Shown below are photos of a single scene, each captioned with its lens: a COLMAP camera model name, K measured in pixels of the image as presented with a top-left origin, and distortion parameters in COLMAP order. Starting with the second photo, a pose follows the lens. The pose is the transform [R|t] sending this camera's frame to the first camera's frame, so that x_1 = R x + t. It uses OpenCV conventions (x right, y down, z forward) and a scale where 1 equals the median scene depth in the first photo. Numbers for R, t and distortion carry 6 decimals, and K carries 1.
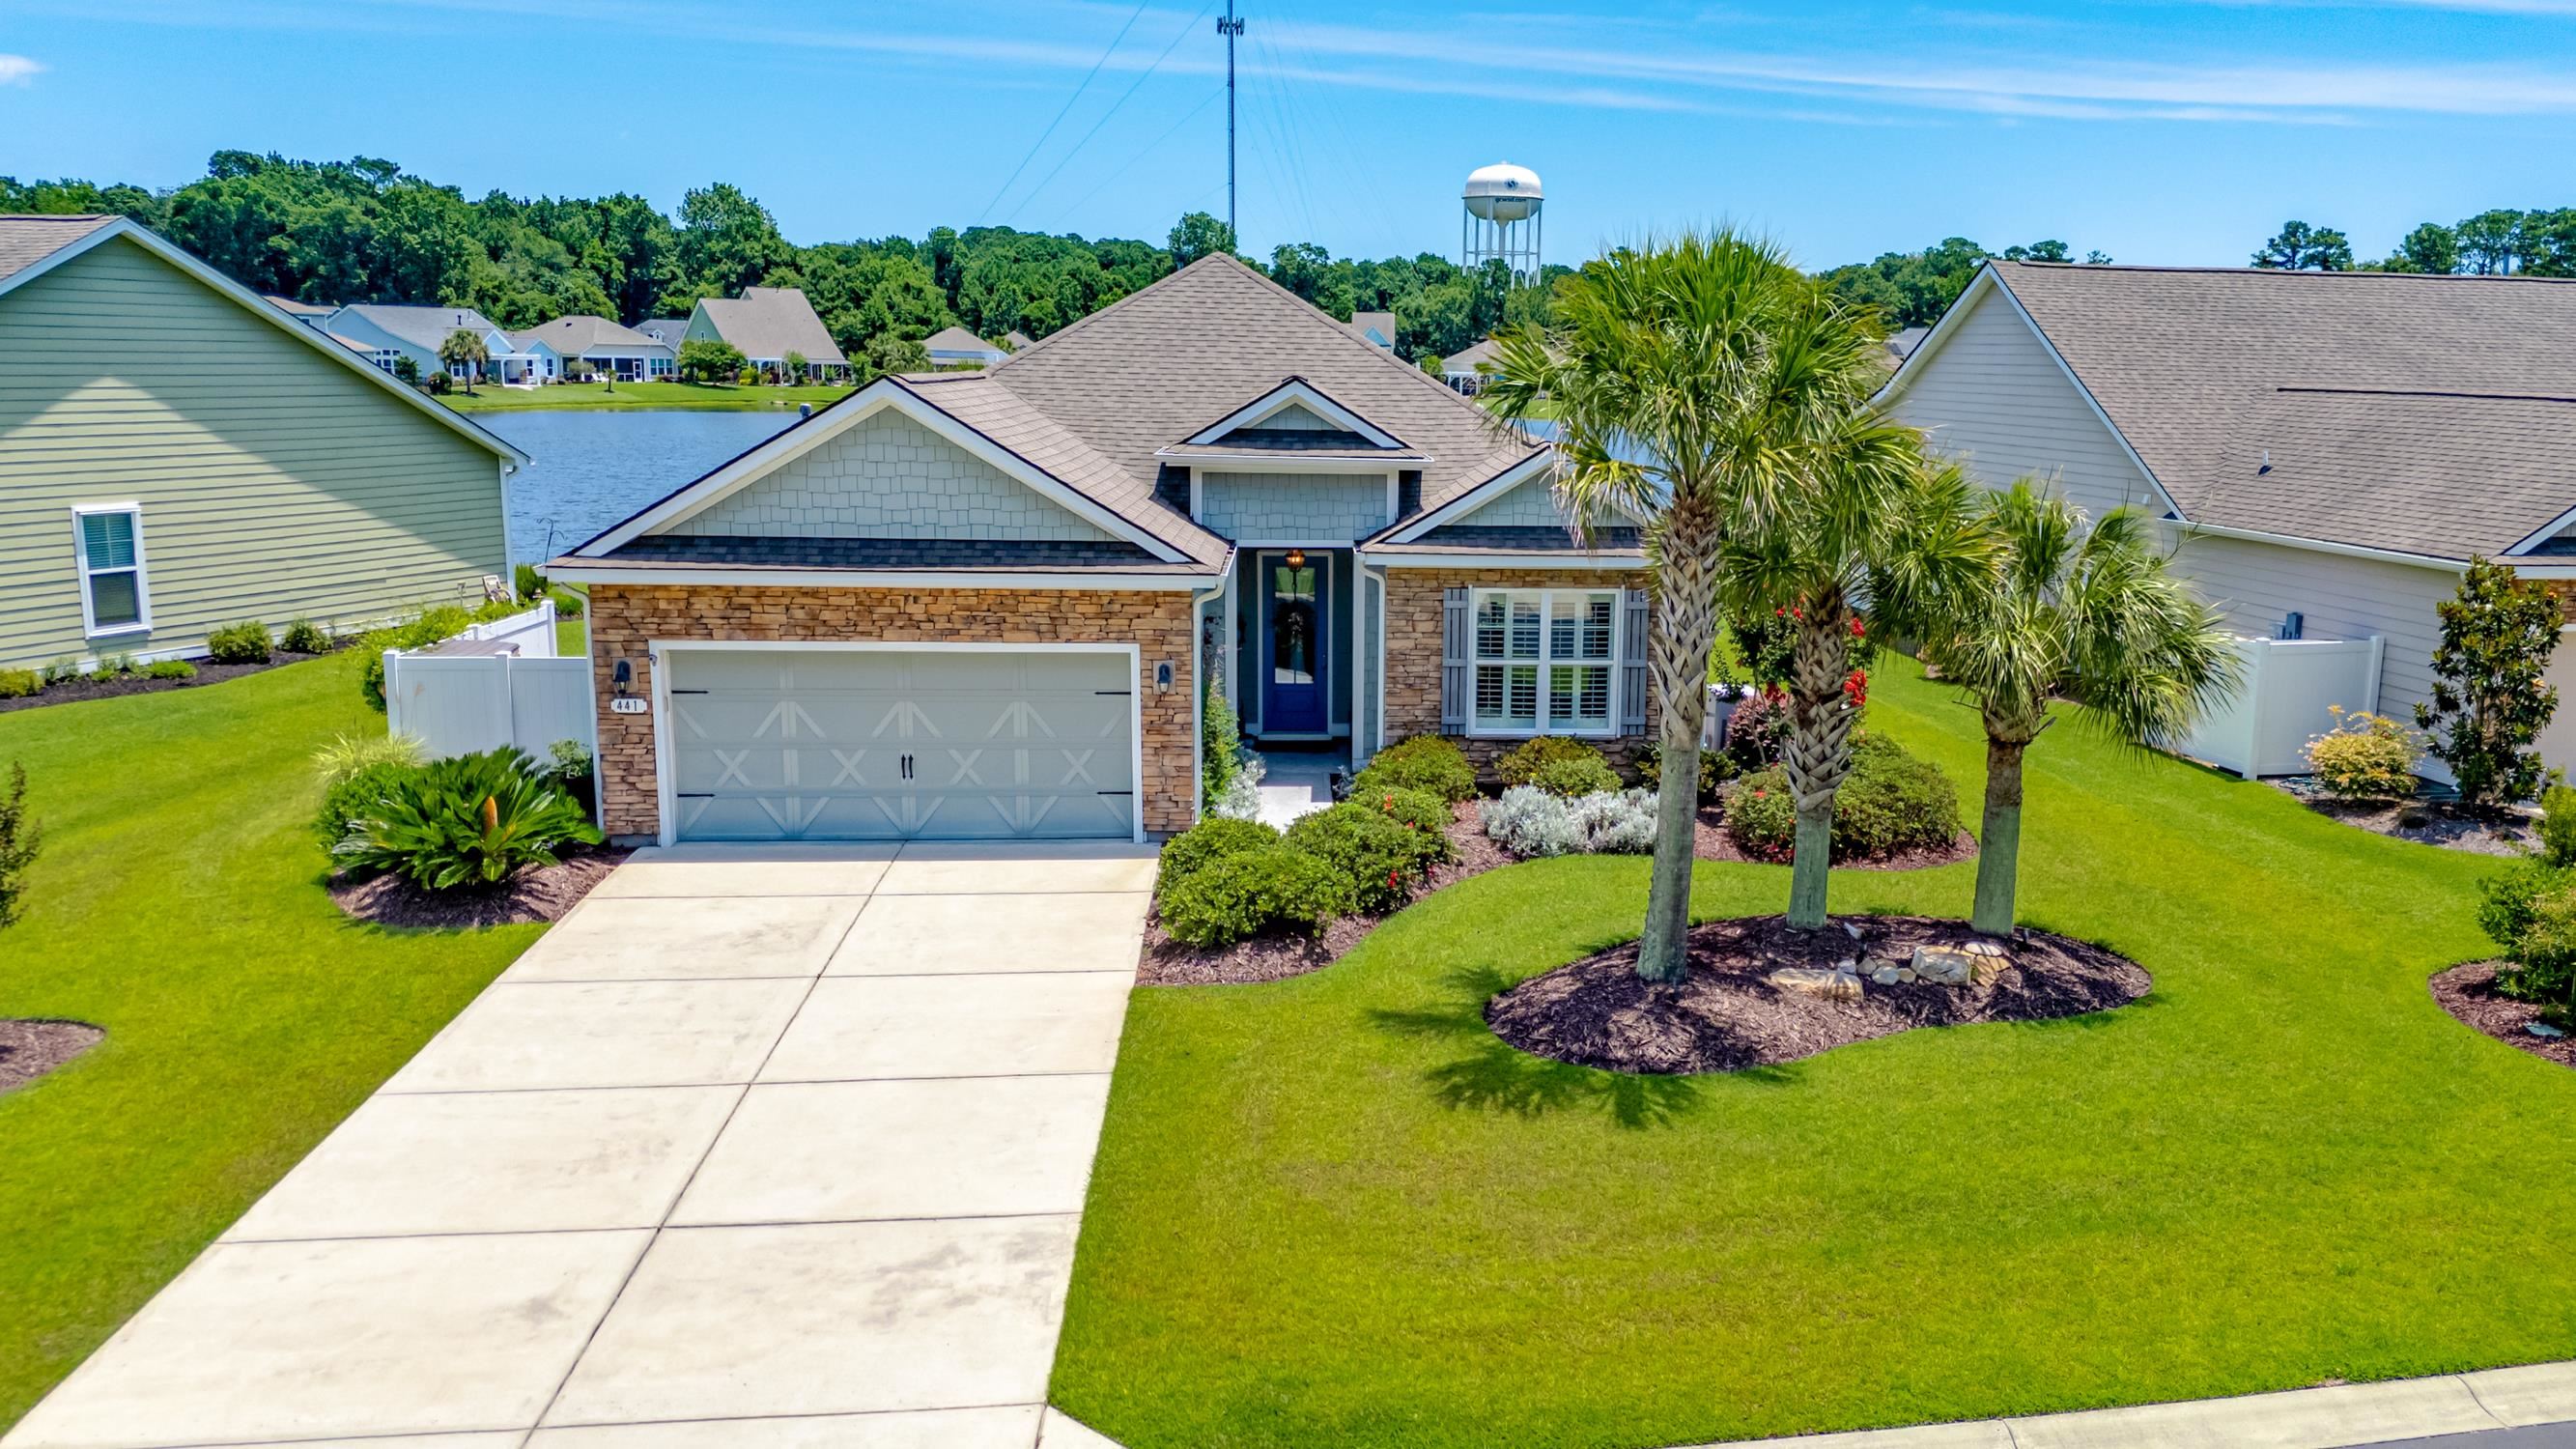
lens RADIAL K [[2021.9, 0, 1496.3], [0, 2021.9, 736.0], [0, 0, 1]] dist [0.070308, -0.054029]
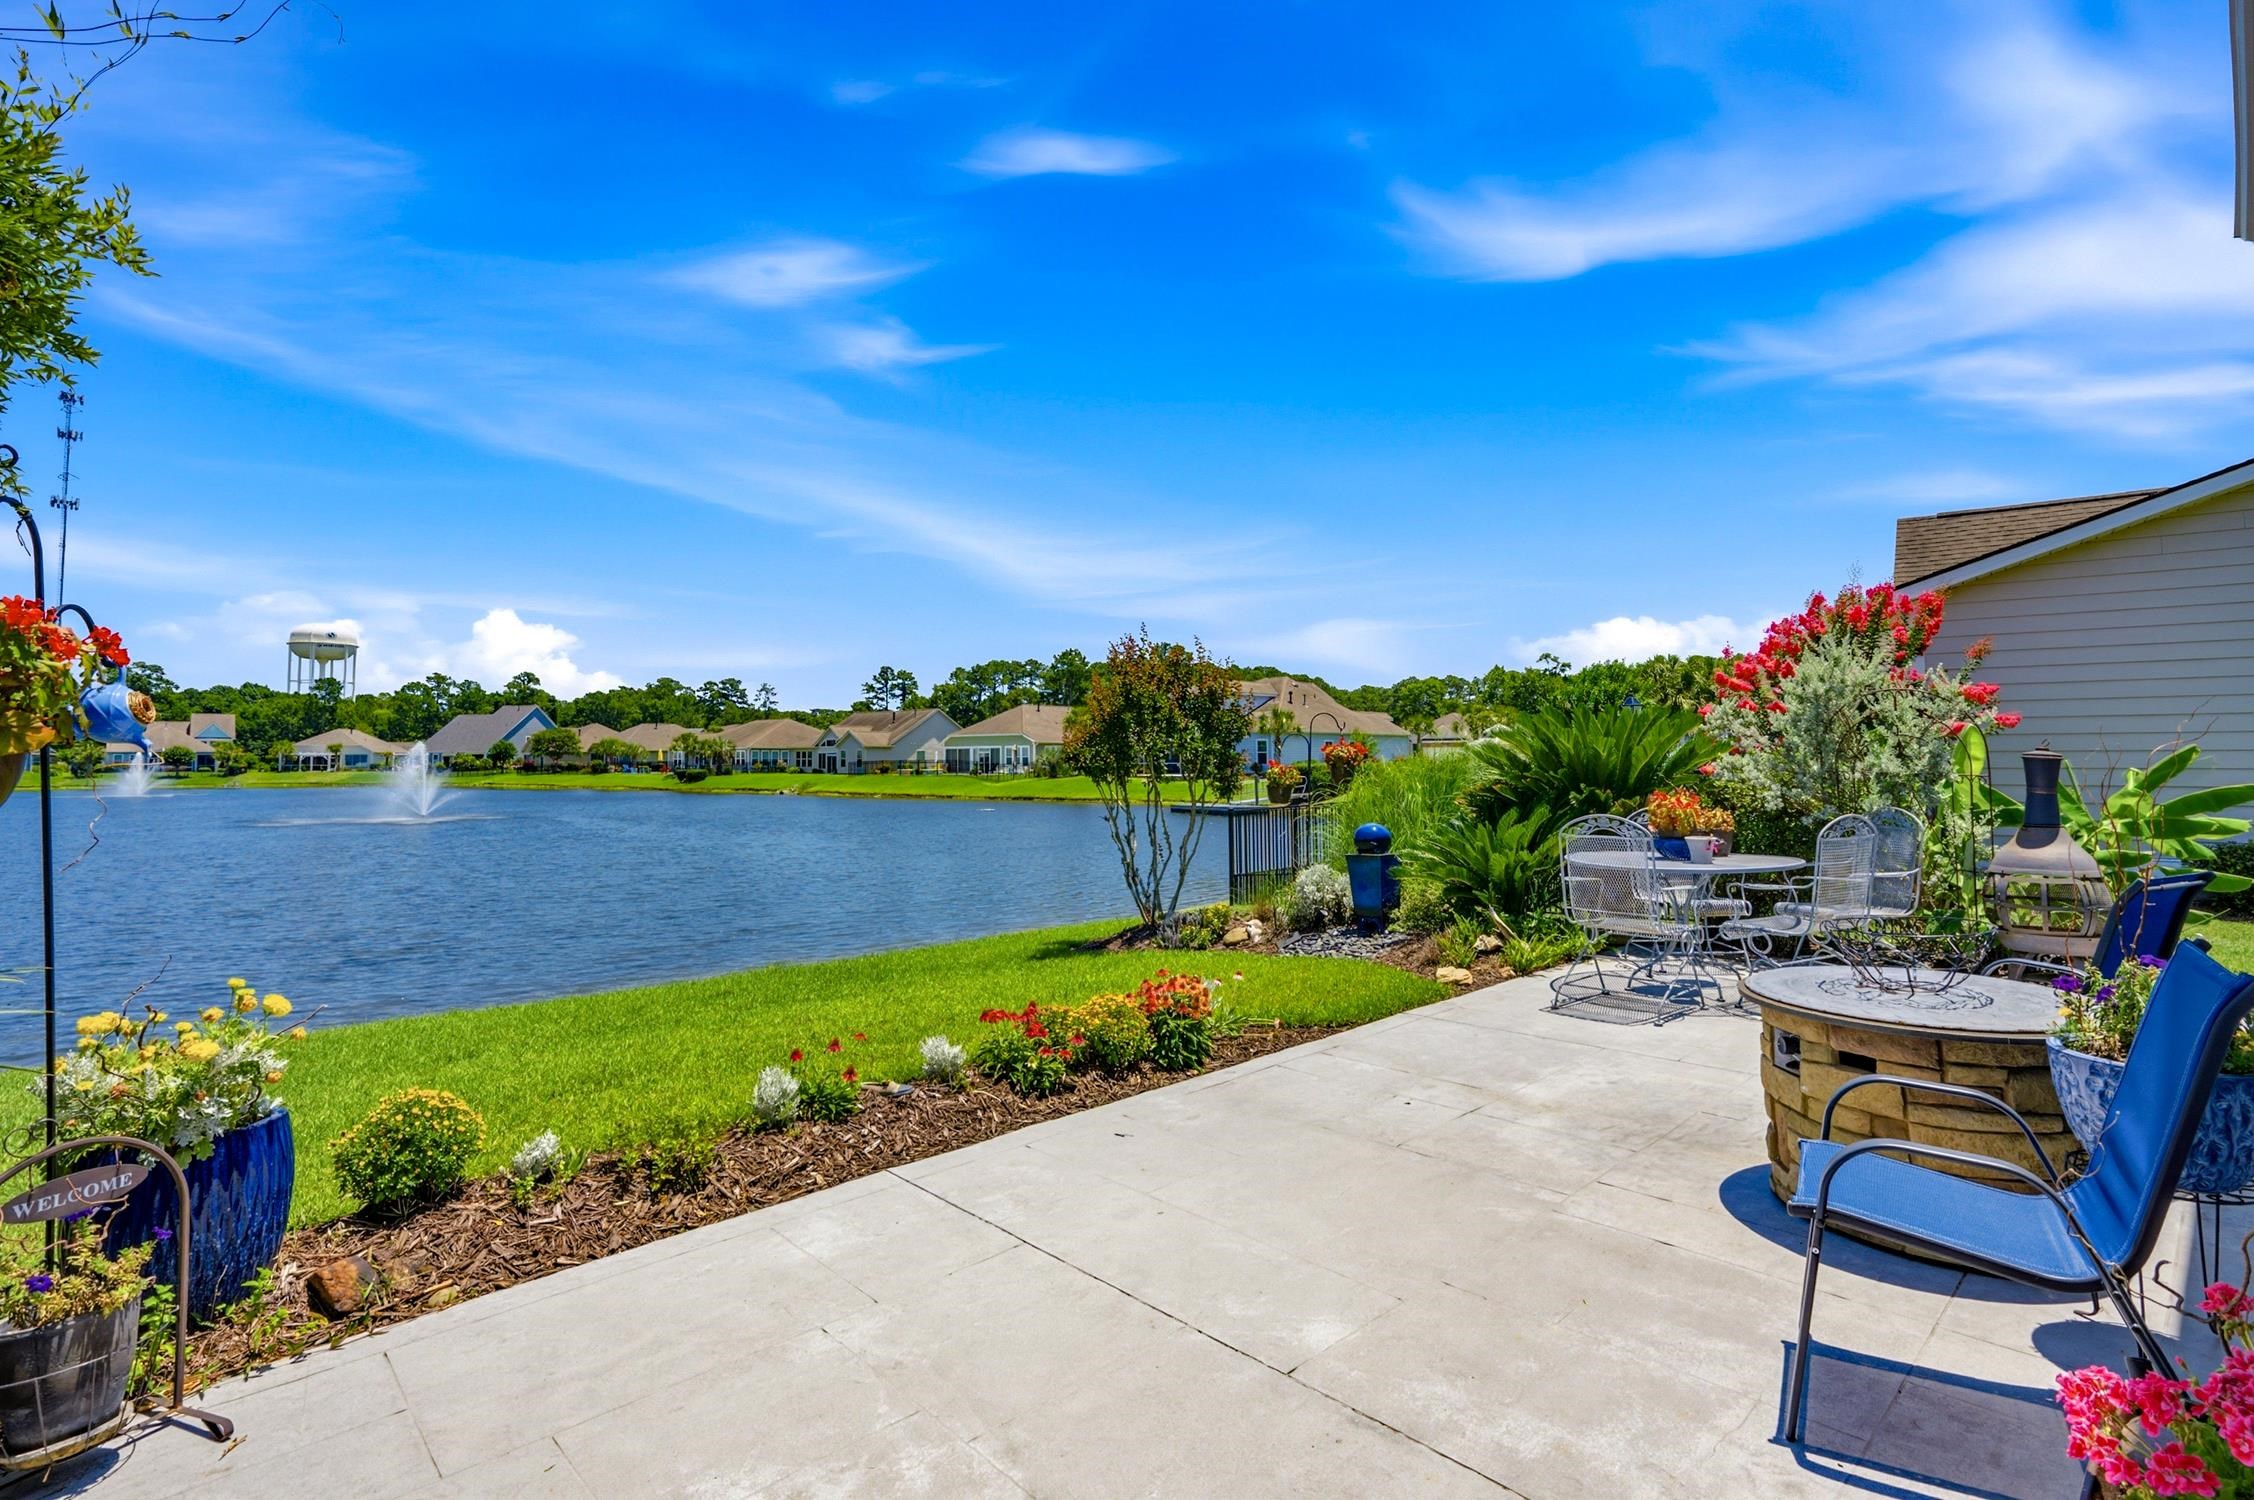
lens RADIAL K [[1070.2, 0, 1128.7], [0, 1070.2, 681.3], [0, 0, 1]] dist [-0.000639, -0.000085]
pose [[0.785435, 0.020844, 0.618593, -0.305785], [0.135661, 0.969333, -0.204912, -0.165835], [-0.603894, 0.244864, 0.758521, 1.737870]]
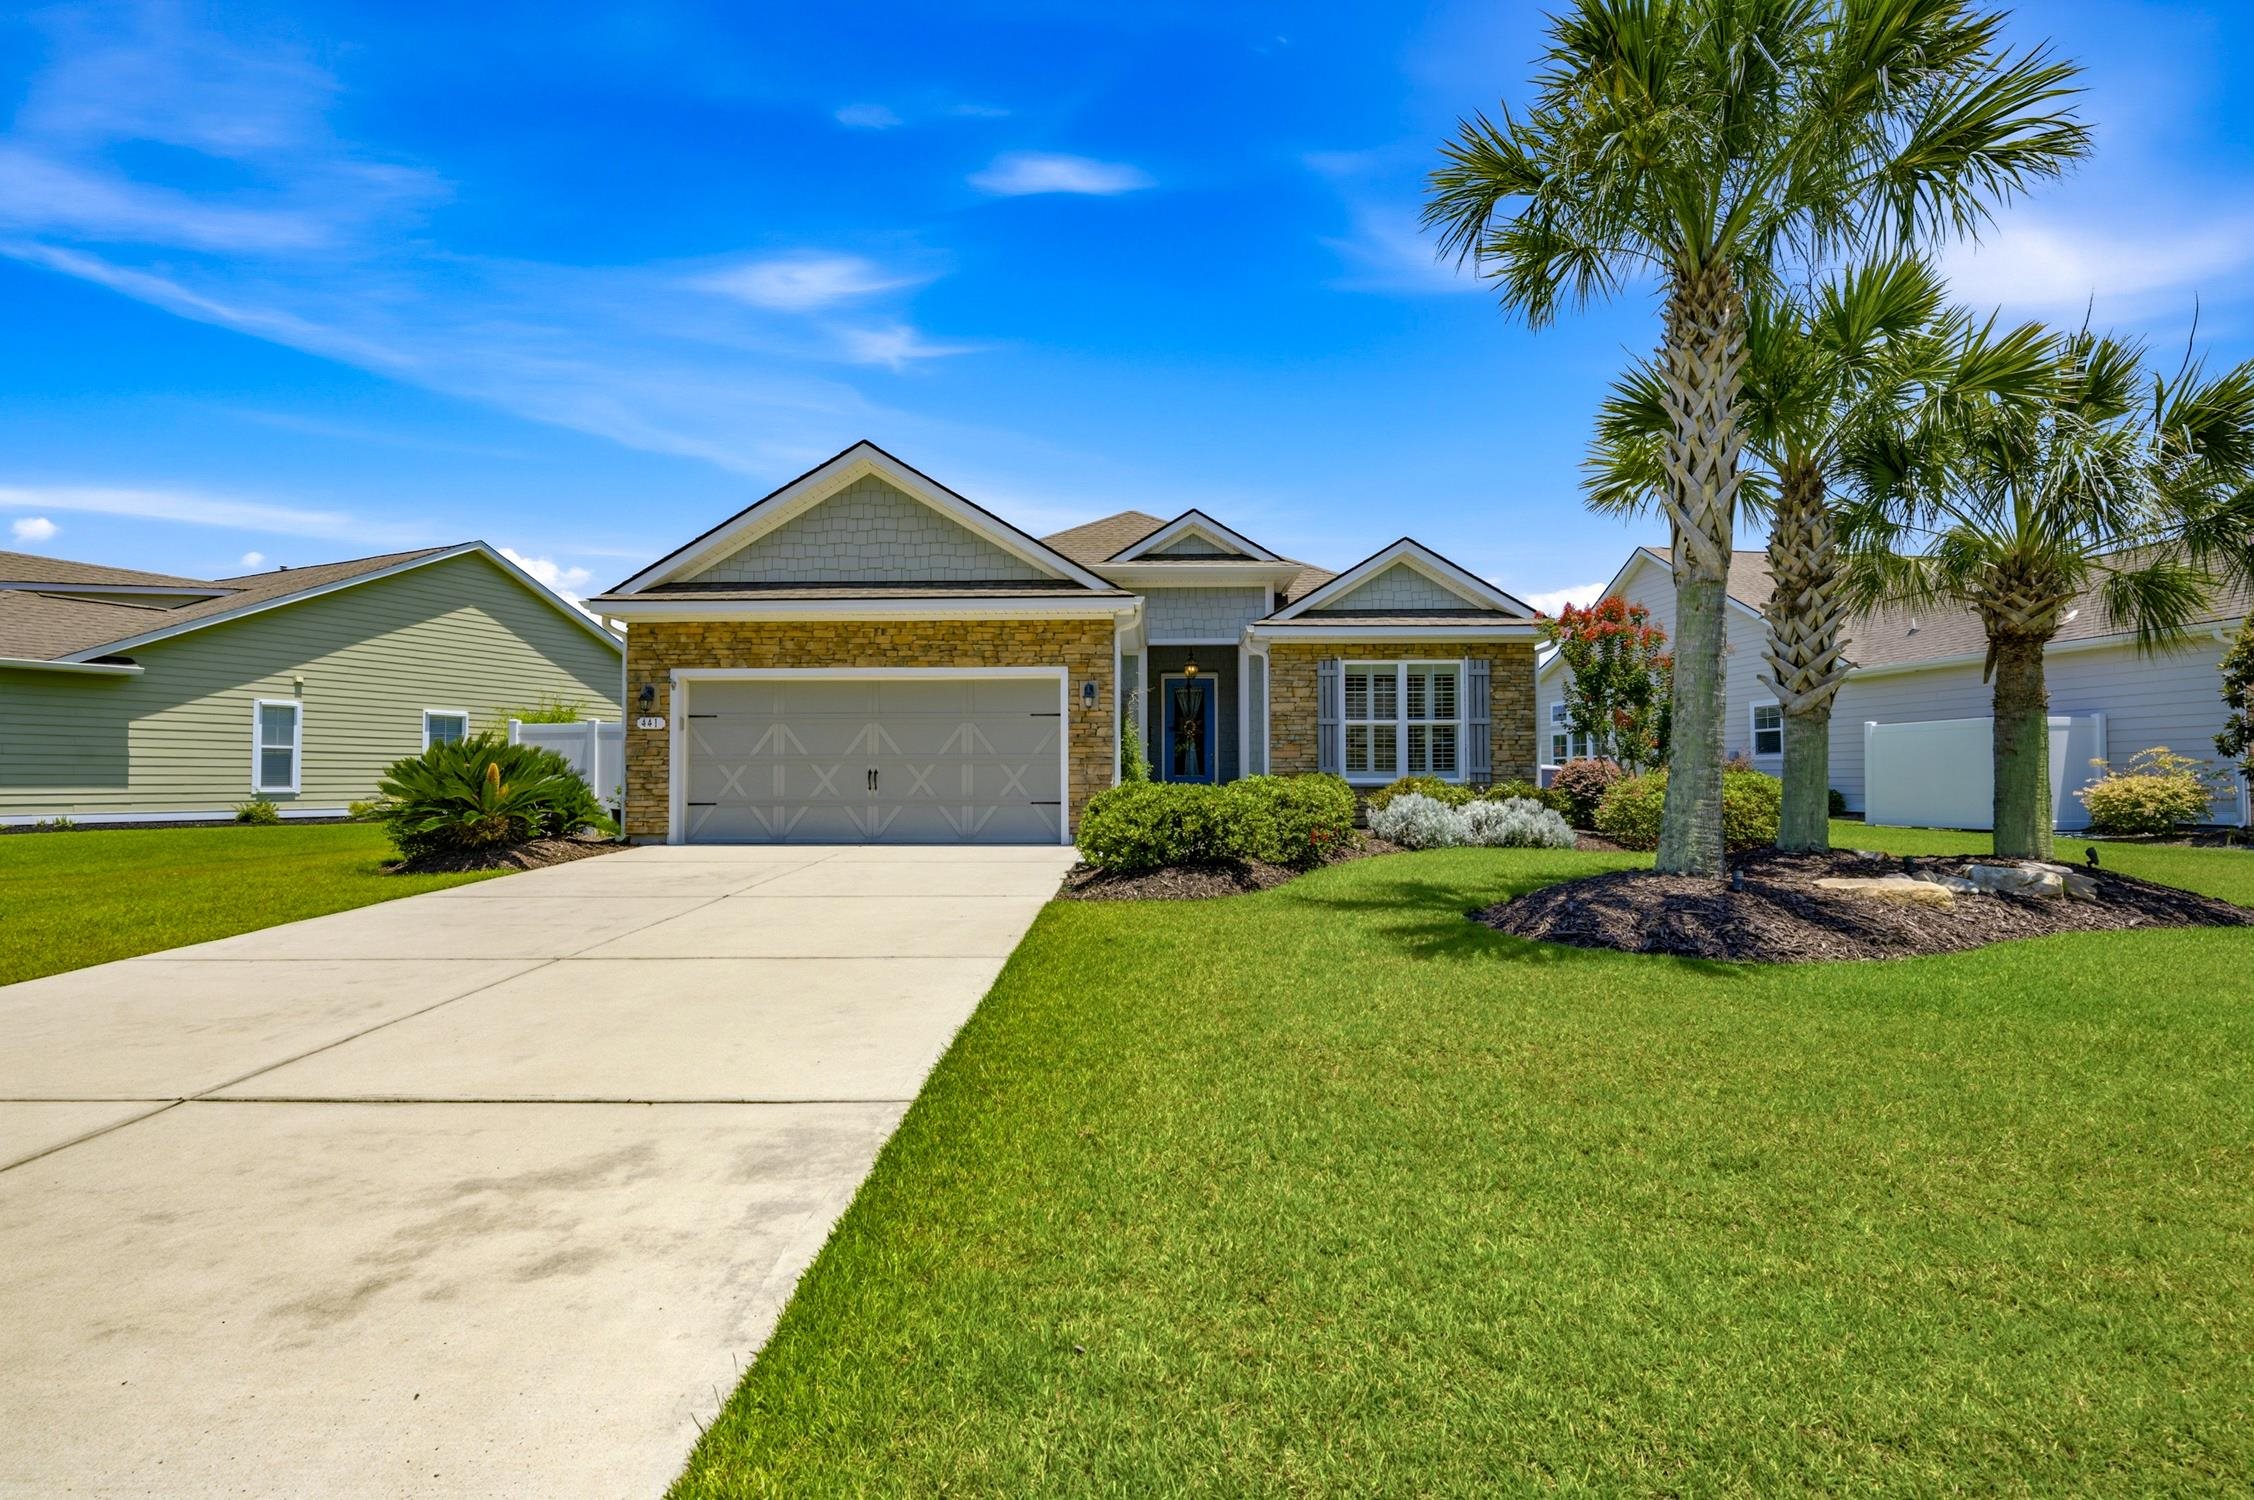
lens RADIAL K [[1009.0, 0, 1127.0], [0, 1009.0, 750.0], [0, 0, 1]] dist [-0.011004, -0.000066]
pose [[0.991441, -0.026283, -0.127882, -0.062904], [-0.002432, 0.975638, -0.219371, 0.112809], [0.130532, 0.217805, 0.967224, 0.408467]]
